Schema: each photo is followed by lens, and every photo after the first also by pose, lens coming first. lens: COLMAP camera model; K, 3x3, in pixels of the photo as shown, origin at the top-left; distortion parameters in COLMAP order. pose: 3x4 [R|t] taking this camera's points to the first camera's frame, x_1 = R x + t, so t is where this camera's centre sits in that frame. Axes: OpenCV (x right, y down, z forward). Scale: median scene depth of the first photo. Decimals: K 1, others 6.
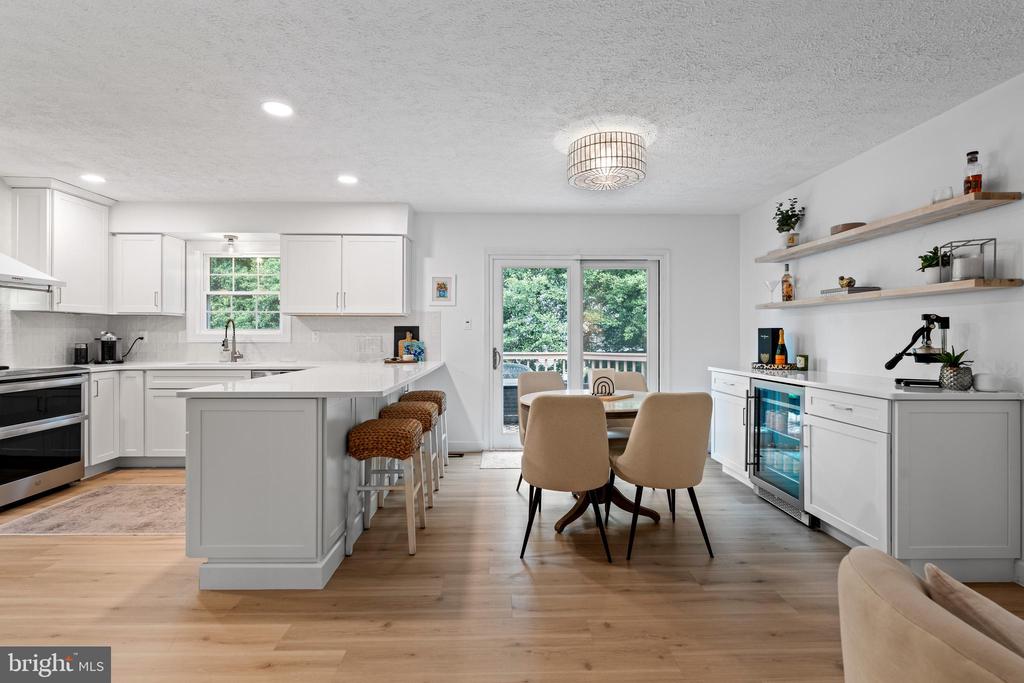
lens RADIAL K [[461.2, 0, 502.7], [0, 461.2, 335.7], [0, 0, 1]] dist [-0.000924, -0.000065]
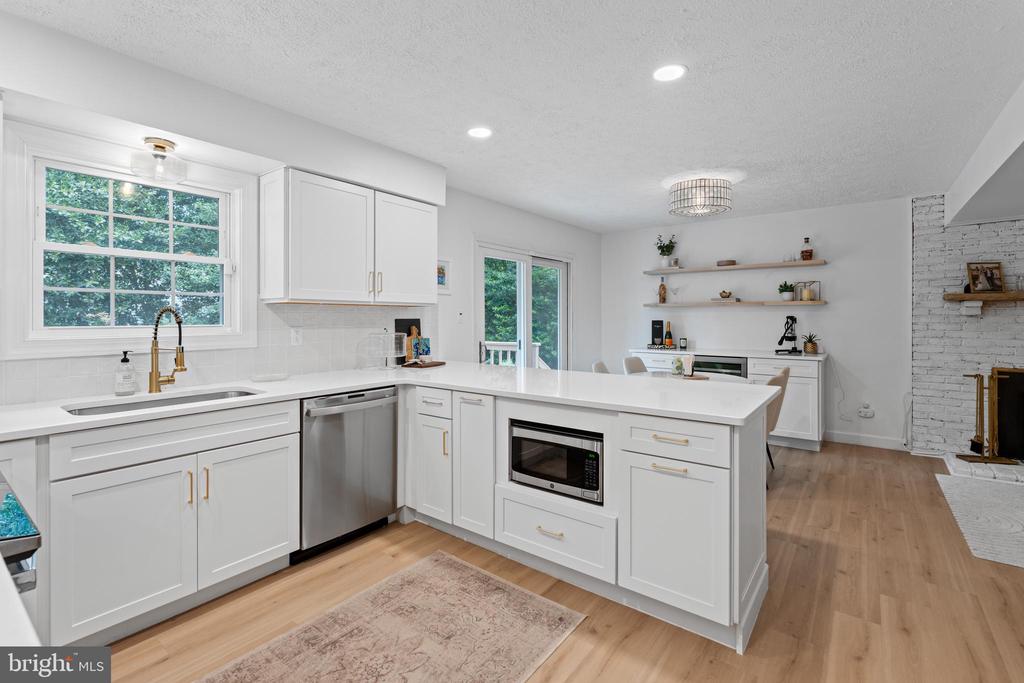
lens RADIAL K [[467.4, 0, 508.6], [0, 467.4, 316.1], [0, 0, 1]] dist [-0.002225, 0.000653]
pose [[0.620876, 0.000092, 0.783909, -0.841198], [0.002007, 0.999997, -0.001707, -0.027319], [-0.783906, 0.002633, 0.620874, 0.434766]]
